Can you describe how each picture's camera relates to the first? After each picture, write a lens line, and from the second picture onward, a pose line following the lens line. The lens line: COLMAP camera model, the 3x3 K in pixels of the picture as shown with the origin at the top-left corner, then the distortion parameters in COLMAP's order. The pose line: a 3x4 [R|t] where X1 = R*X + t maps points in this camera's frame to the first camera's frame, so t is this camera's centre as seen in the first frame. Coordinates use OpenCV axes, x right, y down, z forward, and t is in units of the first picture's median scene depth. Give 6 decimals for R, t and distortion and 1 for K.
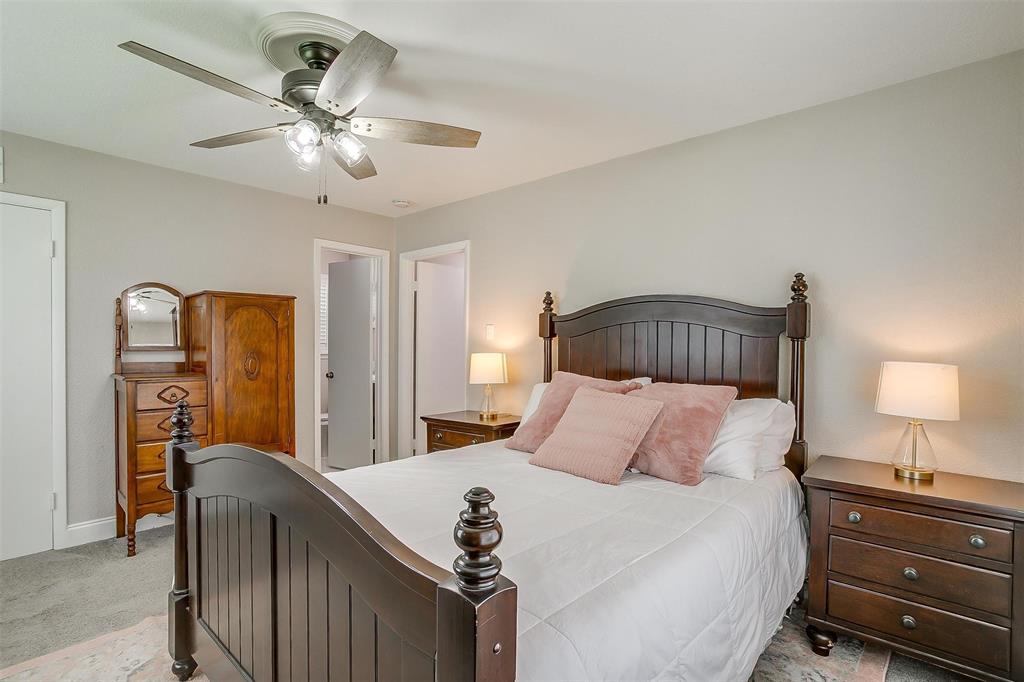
lens RADIAL K [[502.3, 0, 512.0], [0, 502.3, 341.0], [0, 0, 1]] dist [-0.056208, 0.035519]
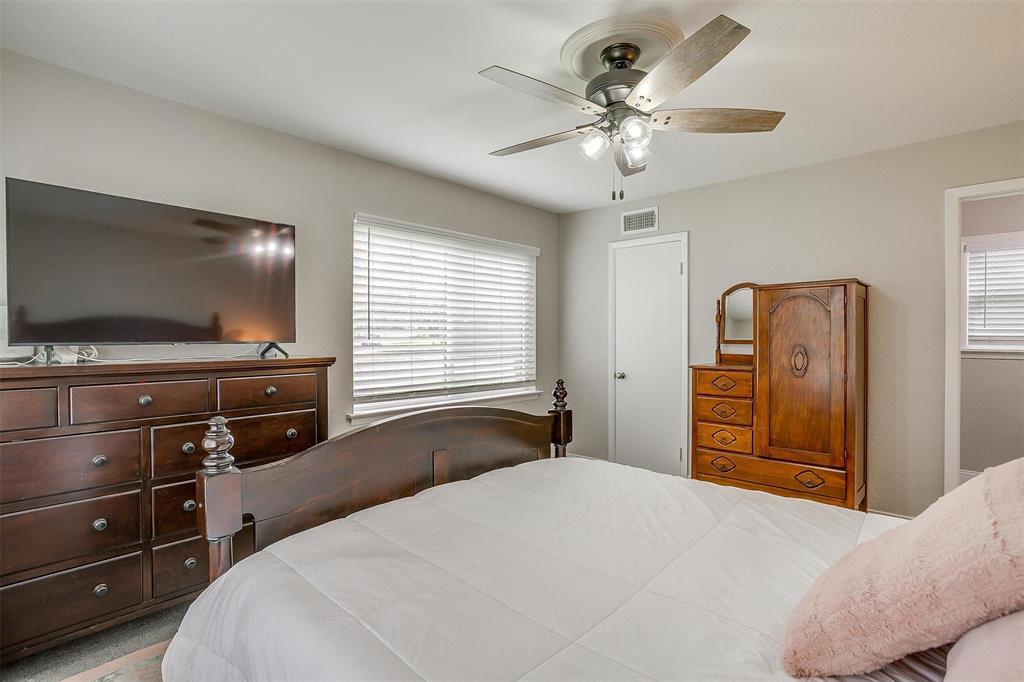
lens RADIAL K [[497.3, 0, 510.5], [0, 497.3, 336.8], [0, 0, 1]] dist [-0.059306, 0.033012]
pose [[-0.011276, -0.005499, -0.999921, 0.410617], [0.008699, 0.999946, -0.005598, 0.005269], [0.999899, -0.008762, -0.011228, 0.511593]]
